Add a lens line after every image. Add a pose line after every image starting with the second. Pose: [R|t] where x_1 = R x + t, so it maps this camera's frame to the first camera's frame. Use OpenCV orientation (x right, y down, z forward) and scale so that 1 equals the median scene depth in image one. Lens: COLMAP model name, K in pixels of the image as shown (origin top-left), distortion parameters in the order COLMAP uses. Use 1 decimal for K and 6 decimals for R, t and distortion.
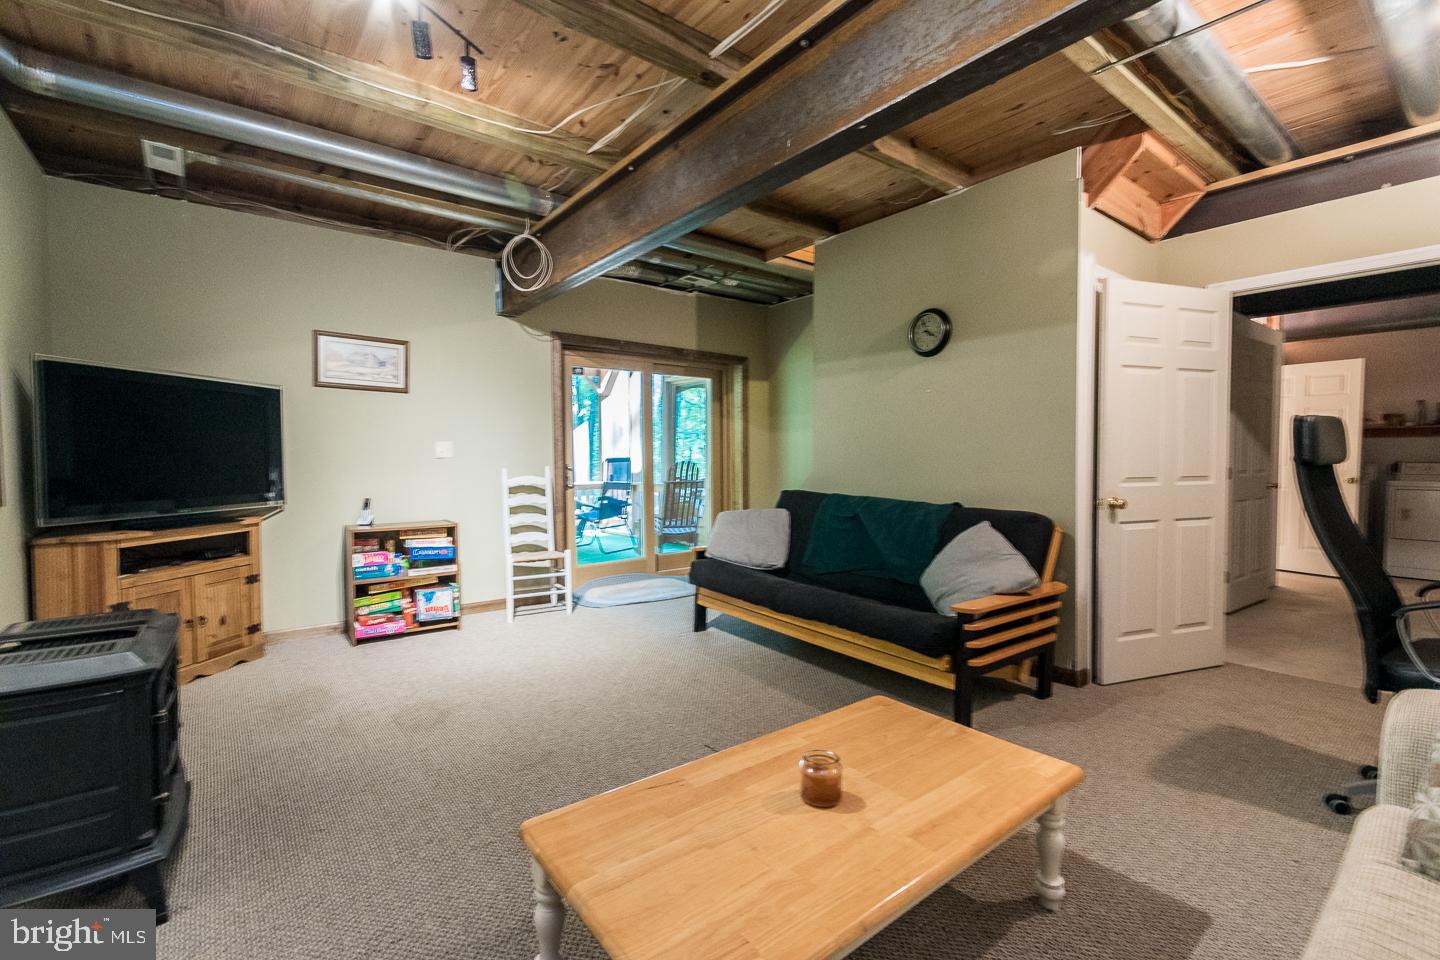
lens RADIAL K [[638.4, 0, 725.5], [0, 638.4, 477.6], [0, 0, 1]] dist [0.009323, 0.000684]
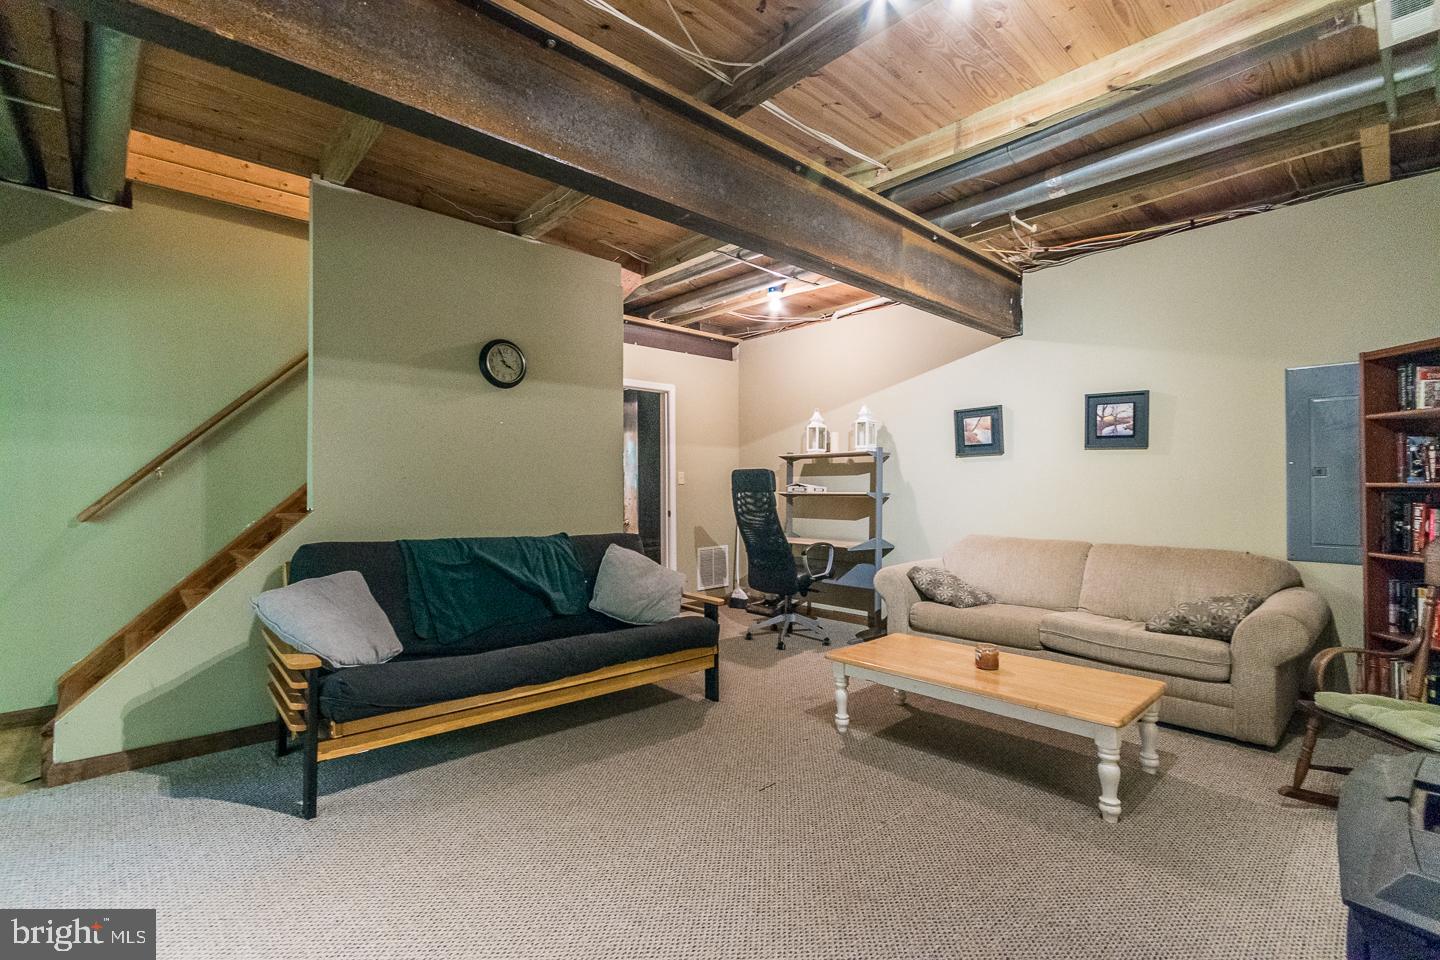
lens RADIAL K [[638.4, 0, 695.7], [0, 638.4, 479.9], [0, 0, 1]] dist [0.009323, 0.000684]
pose [[-0.061200, 0.012839, 0.998043, -0.686552], [0.037743, 0.999232, -0.010540, -0.028481], [-0.997412, 0.037025, -0.061638, 0.788872]]
